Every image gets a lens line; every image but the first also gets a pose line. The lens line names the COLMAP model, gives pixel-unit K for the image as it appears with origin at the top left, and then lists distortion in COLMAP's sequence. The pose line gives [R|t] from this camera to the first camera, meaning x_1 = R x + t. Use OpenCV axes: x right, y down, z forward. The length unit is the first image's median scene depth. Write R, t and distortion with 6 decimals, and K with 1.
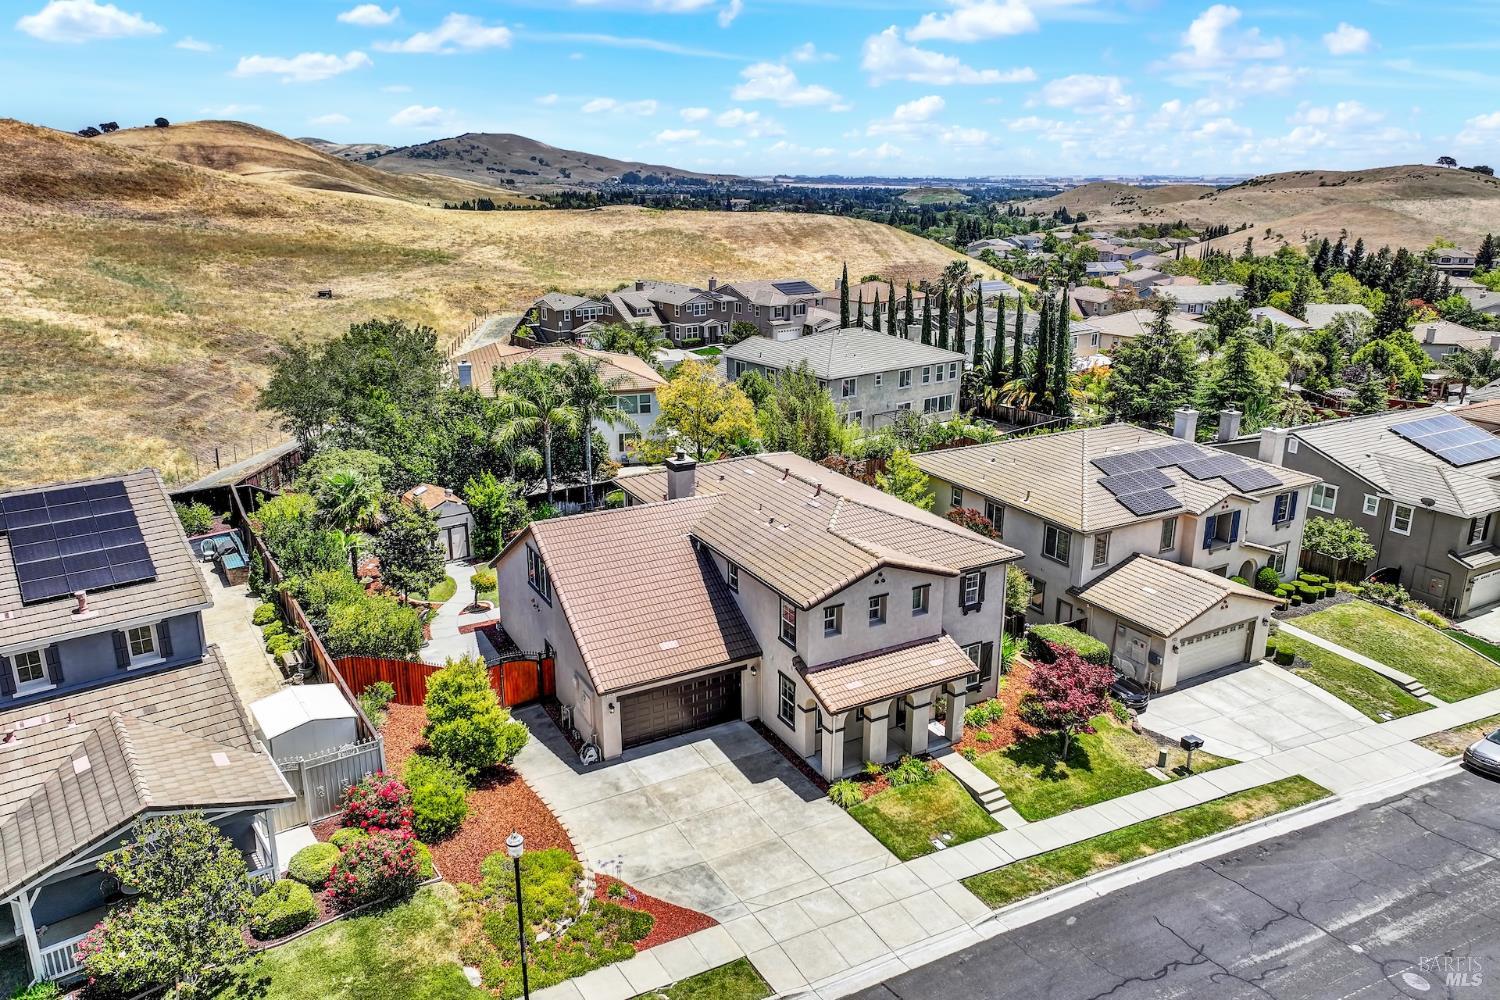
lens RADIAL K [[1048.5, 0, 755.8], [0, 1048.5, 482.0], [0, 0, 1]] dist [0.006852, 0.008612]
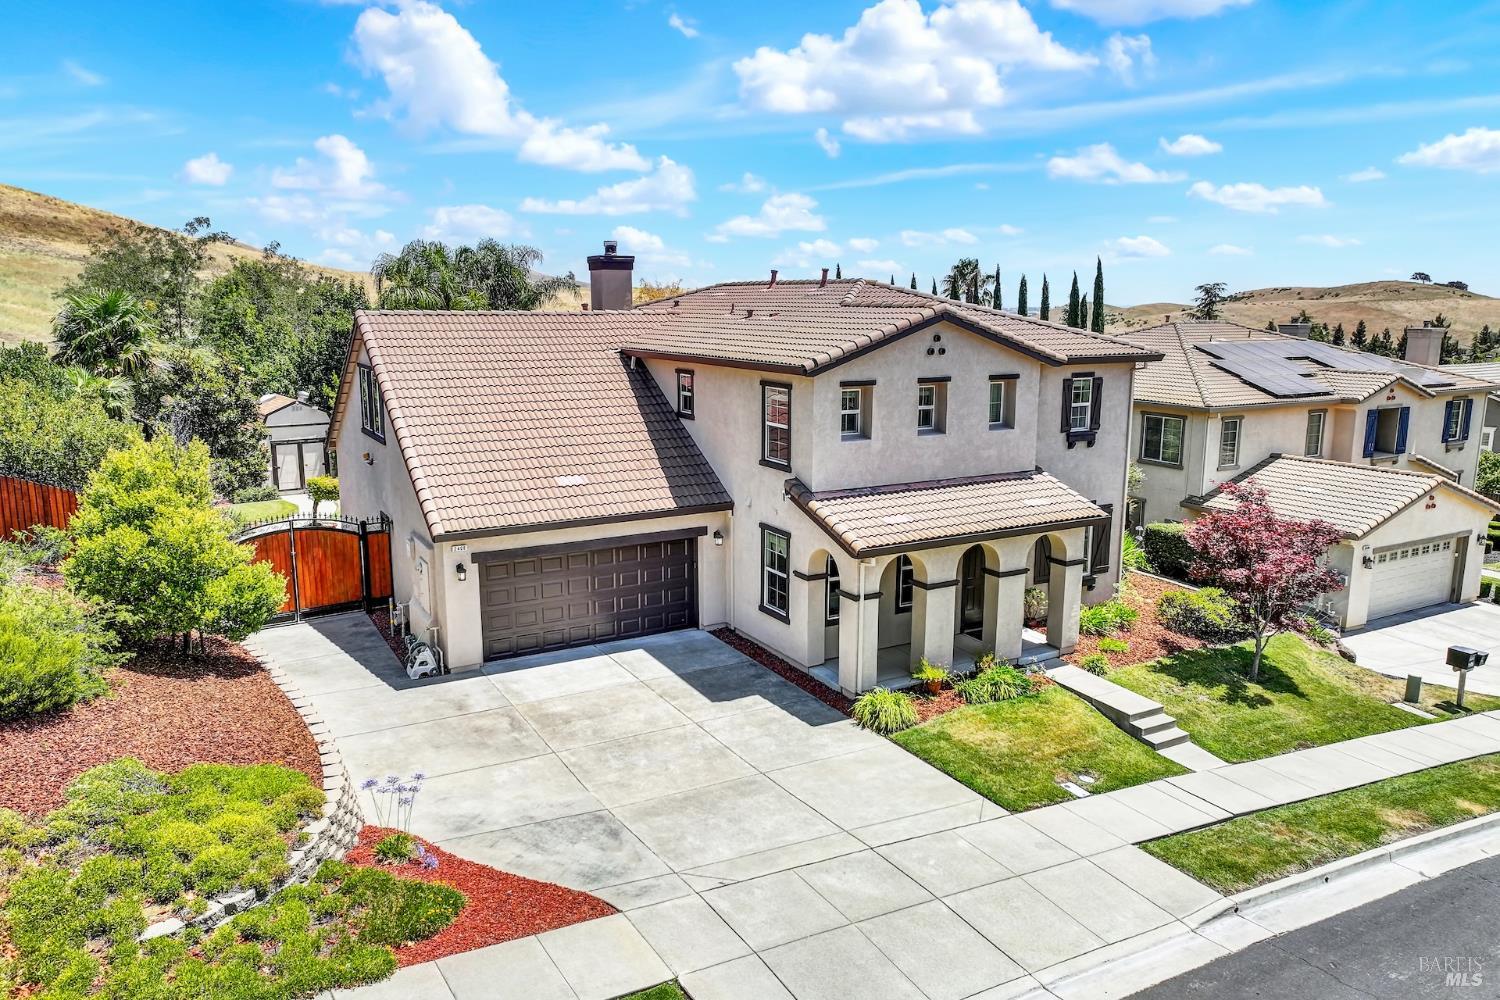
lens RADIAL K [[1050.9, 0, 755.6], [0, 1050.9, 492.2], [0, 0, 1]] dist [0.001495, 0.011929]
pose [[0.999919, -0.000516, 0.012754, 0.011891], [0.001898, 0.994084, -0.108594, 0.230463], [-0.012622, 0.108610, 0.994004, 0.430450]]
